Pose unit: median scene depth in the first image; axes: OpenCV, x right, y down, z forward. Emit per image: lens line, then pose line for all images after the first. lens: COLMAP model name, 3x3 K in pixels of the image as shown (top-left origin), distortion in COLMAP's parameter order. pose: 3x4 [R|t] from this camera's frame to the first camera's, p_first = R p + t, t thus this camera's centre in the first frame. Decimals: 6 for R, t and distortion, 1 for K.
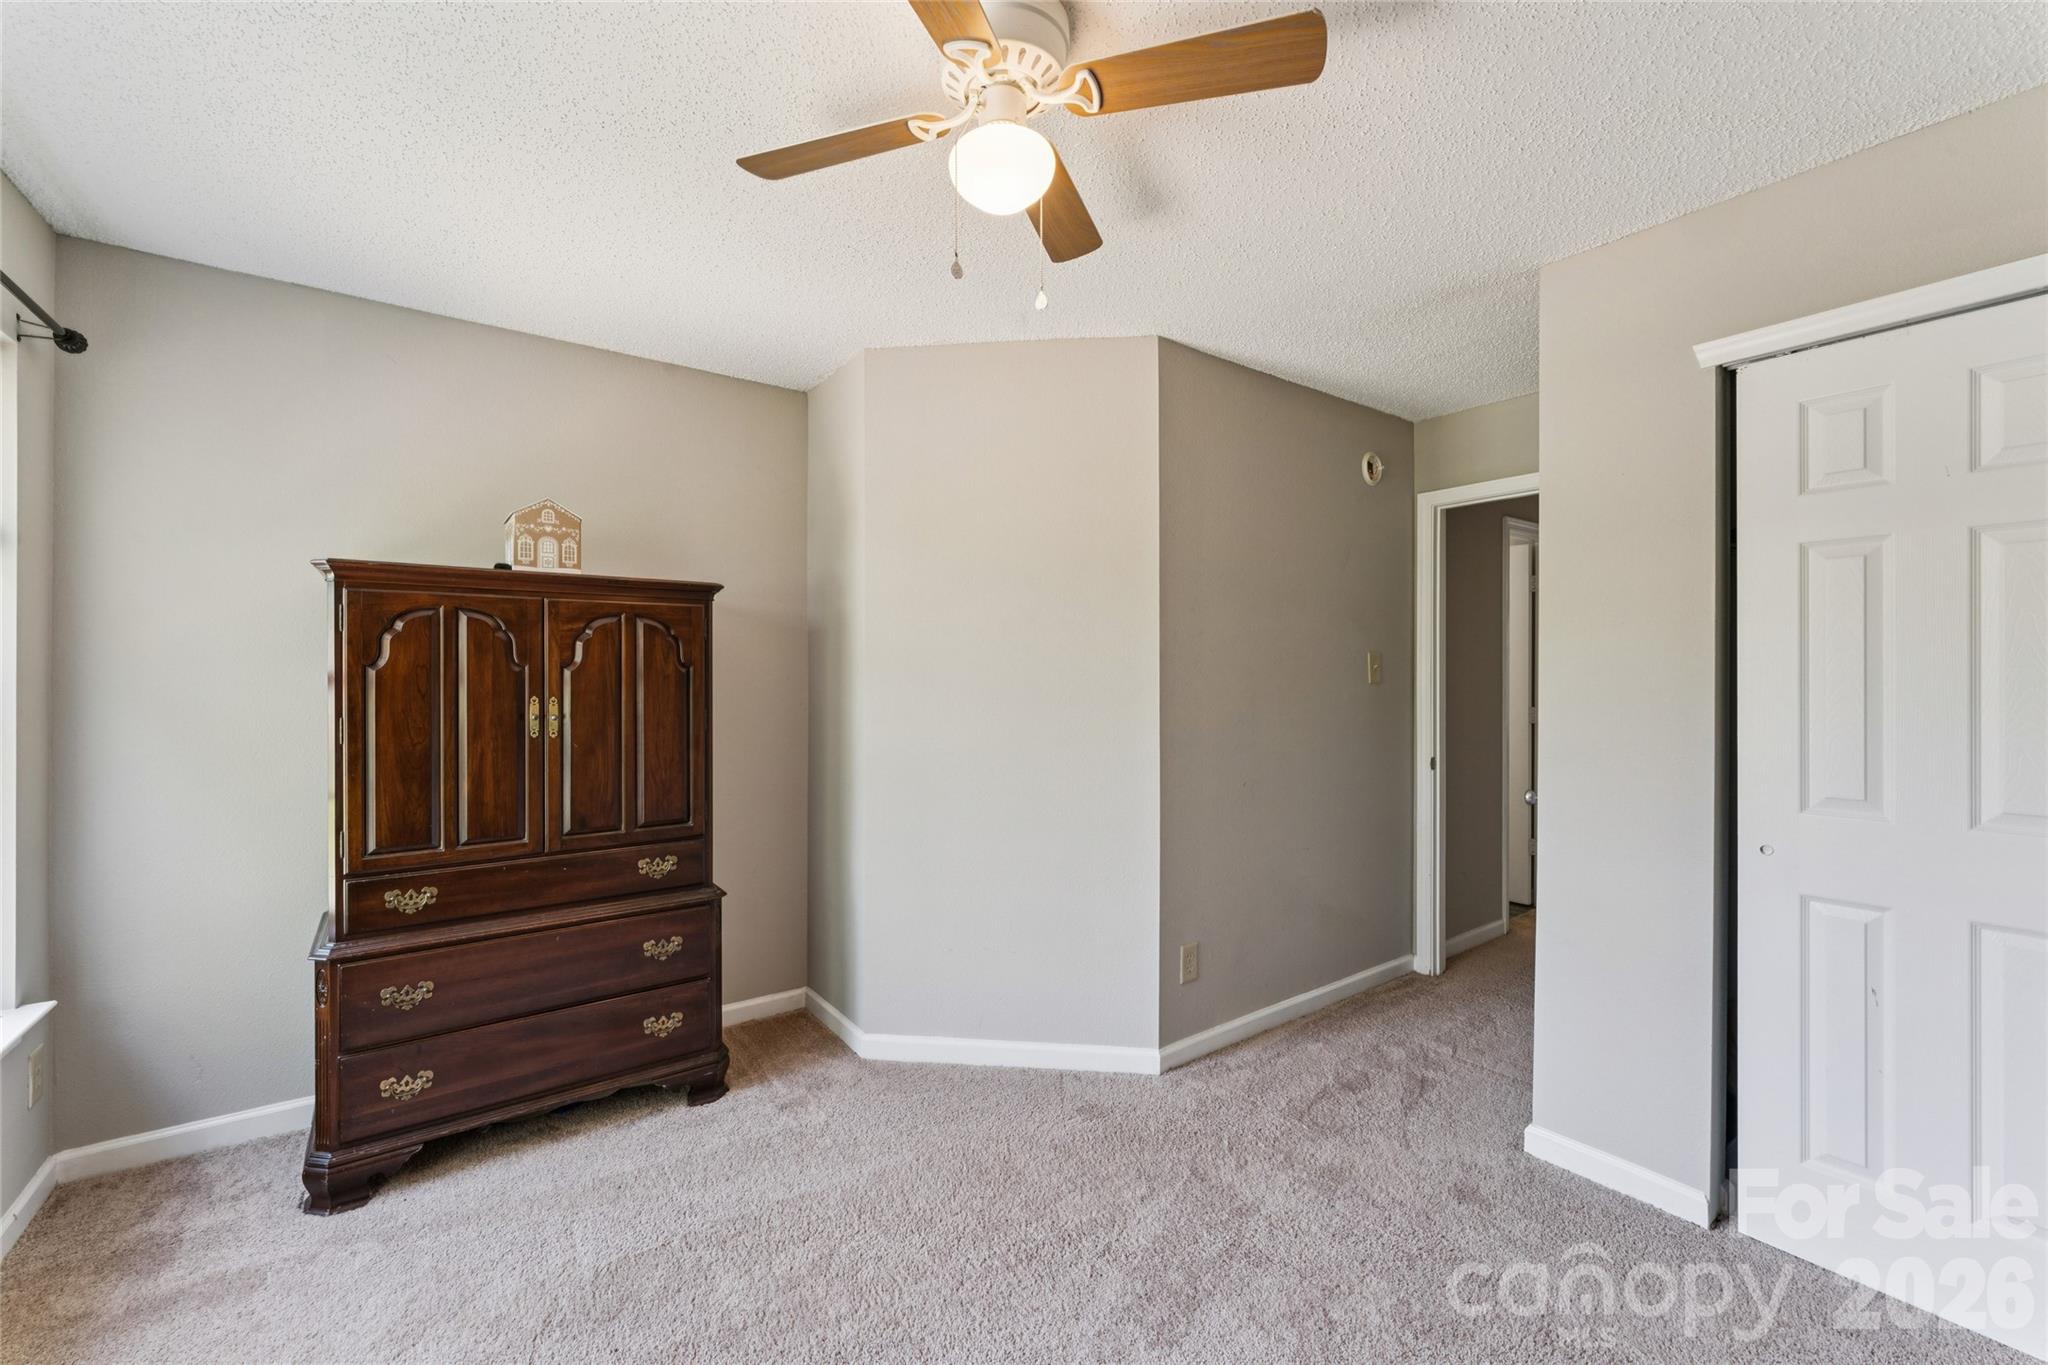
lens RADIAL K [[825.9, 0, 1010.4], [0, 825.9, 676.0], [0, 0, 1]] dist [-0.001550, -0.000409]
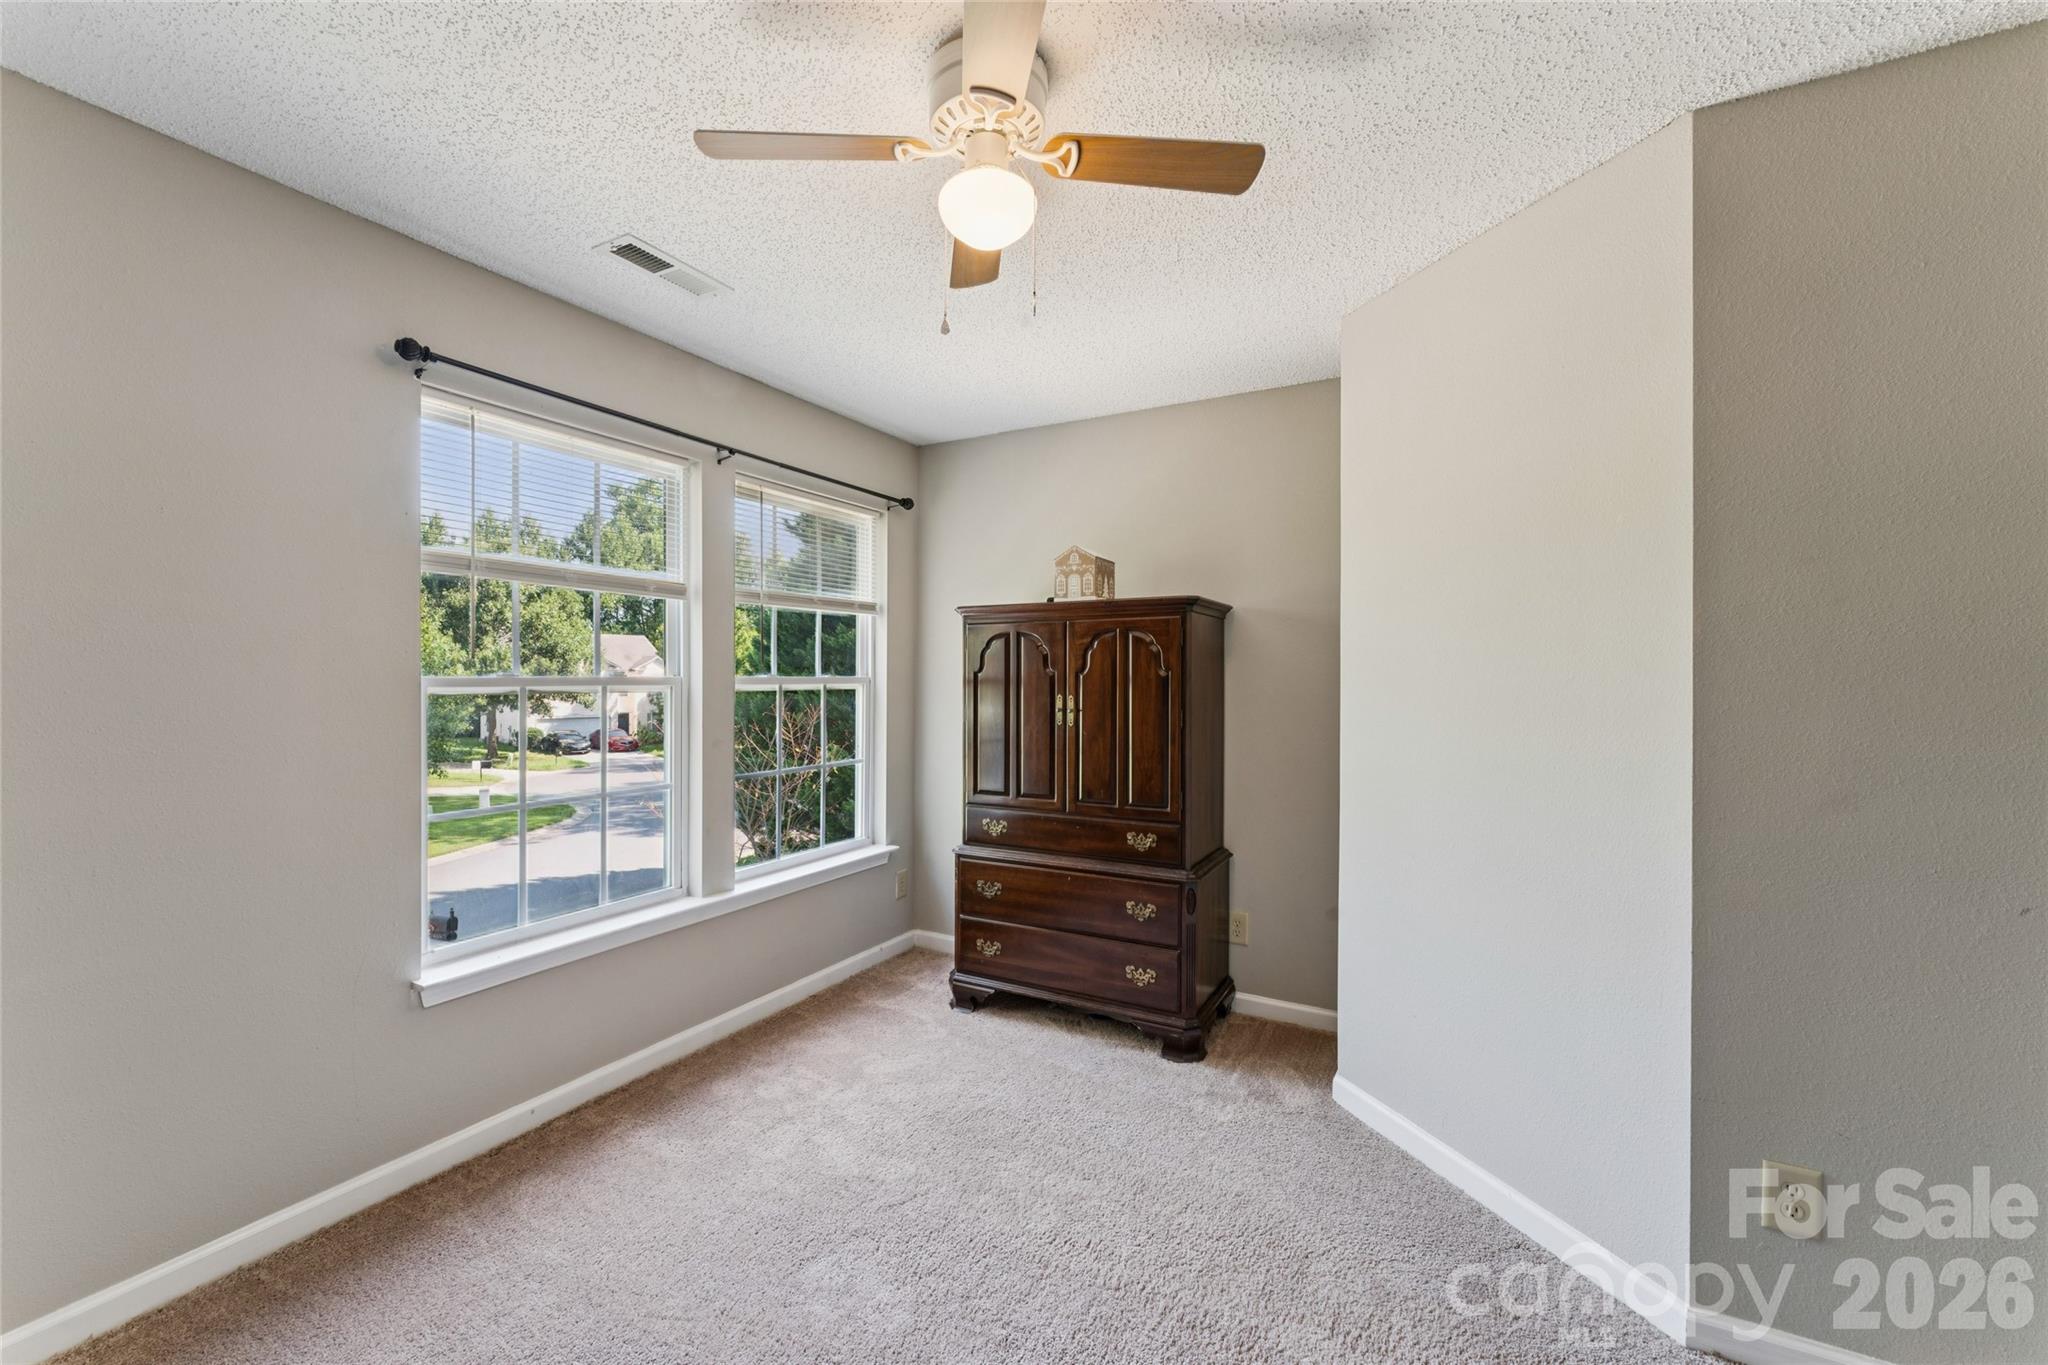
lens RADIAL K [[825.9, 0, 1008.1], [0, 825.9, 681.4], [0, 0, 1]] dist [-0.001550, -0.000409]
pose [[0.424172, 0.004103, -0.905572, 0.579011], [-0.005367, 0.999984, 0.002016, 0.001130], [0.905566, 0.004005, 0.424187, 0.335410]]
